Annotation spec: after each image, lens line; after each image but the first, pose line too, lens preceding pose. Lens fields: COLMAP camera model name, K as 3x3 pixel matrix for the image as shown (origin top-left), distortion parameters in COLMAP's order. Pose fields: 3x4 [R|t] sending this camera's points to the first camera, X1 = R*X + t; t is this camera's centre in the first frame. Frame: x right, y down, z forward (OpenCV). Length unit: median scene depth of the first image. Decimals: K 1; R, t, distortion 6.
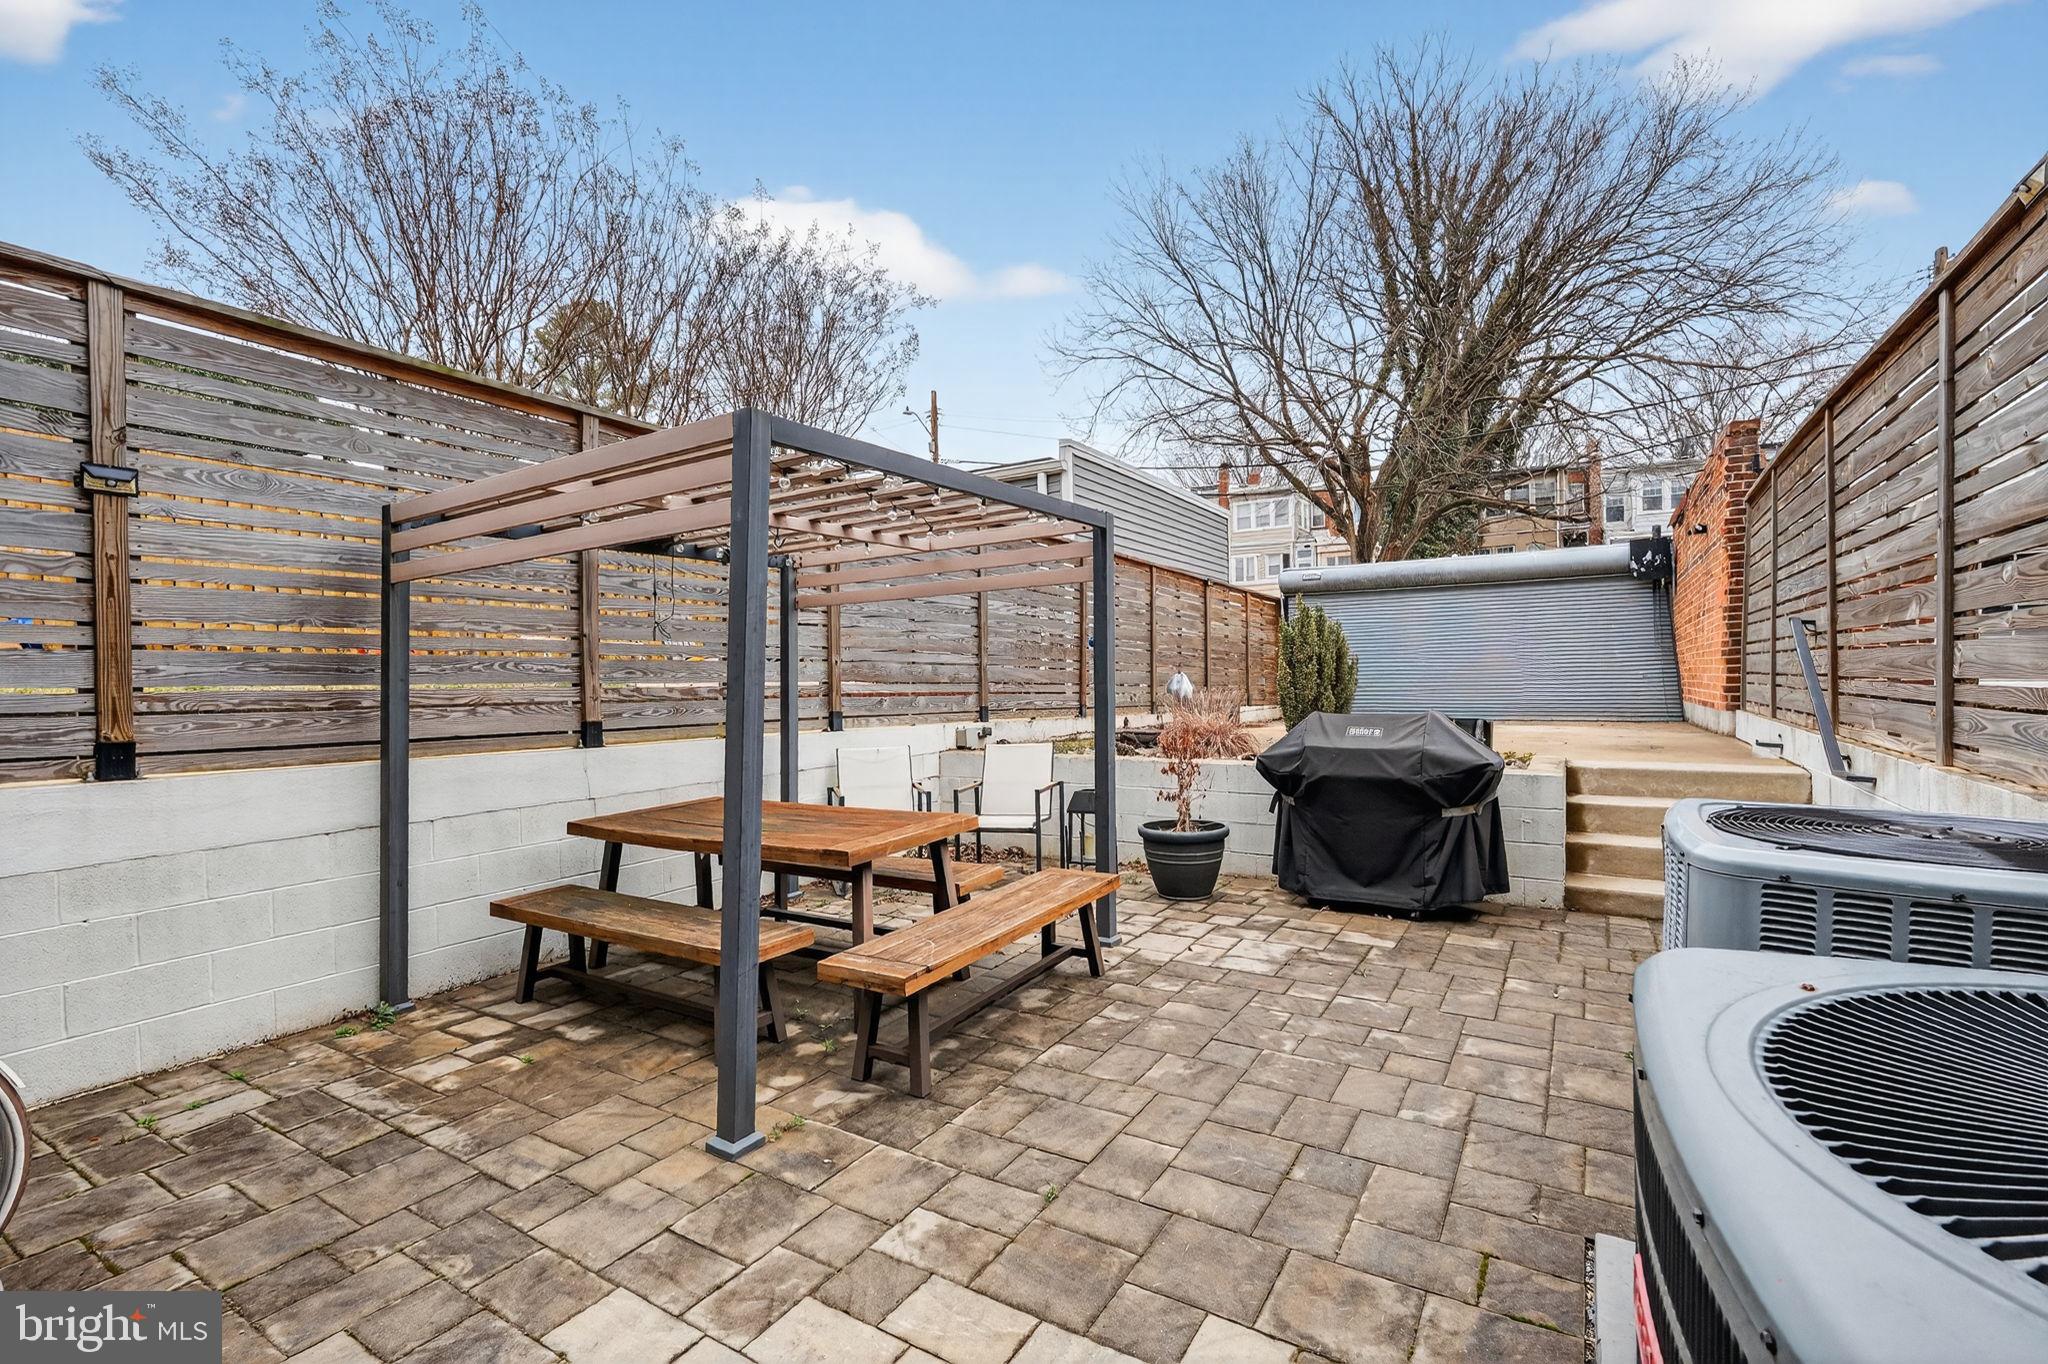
lens RADIAL K [[889.0, 0, 1022.6], [0, 889.0, 681.6], [0, 0, 1]] dist [-0.004344, -0.000931]
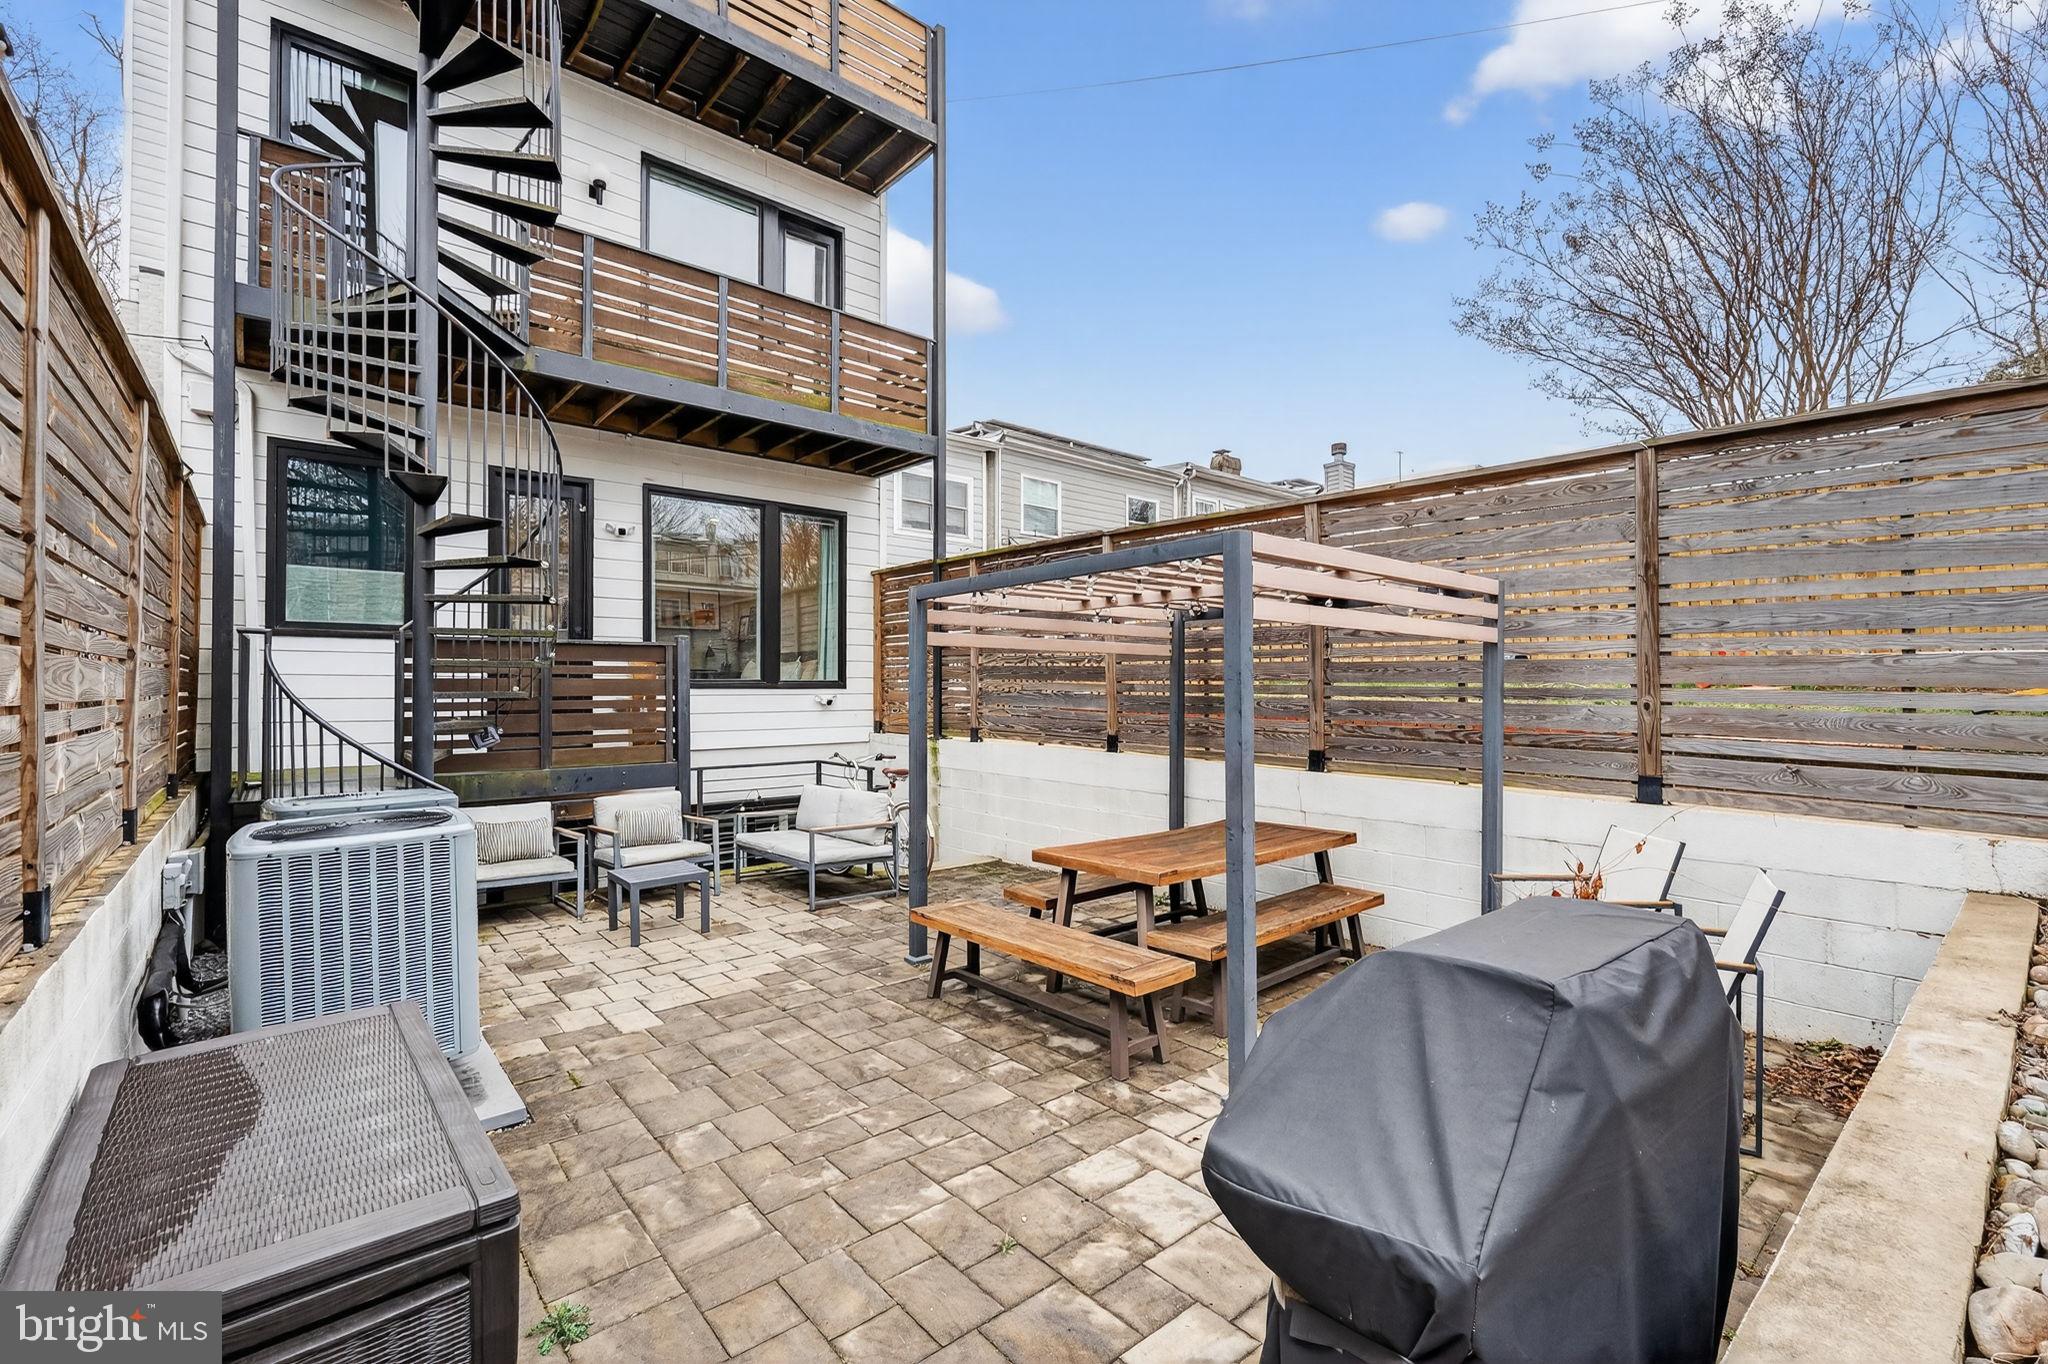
lens RADIAL K [[889.0, 0, 1022.4], [0, 889.0, 684.4], [0, 0, 1]] dist [-0.004344, -0.000931]
pose [[-0.302679, 0.015218, -0.952971, 0.989821], [0.001762, 0.999880, 0.015407, -0.077006], [0.953091, 0.002984, -0.302669, 1.226702]]
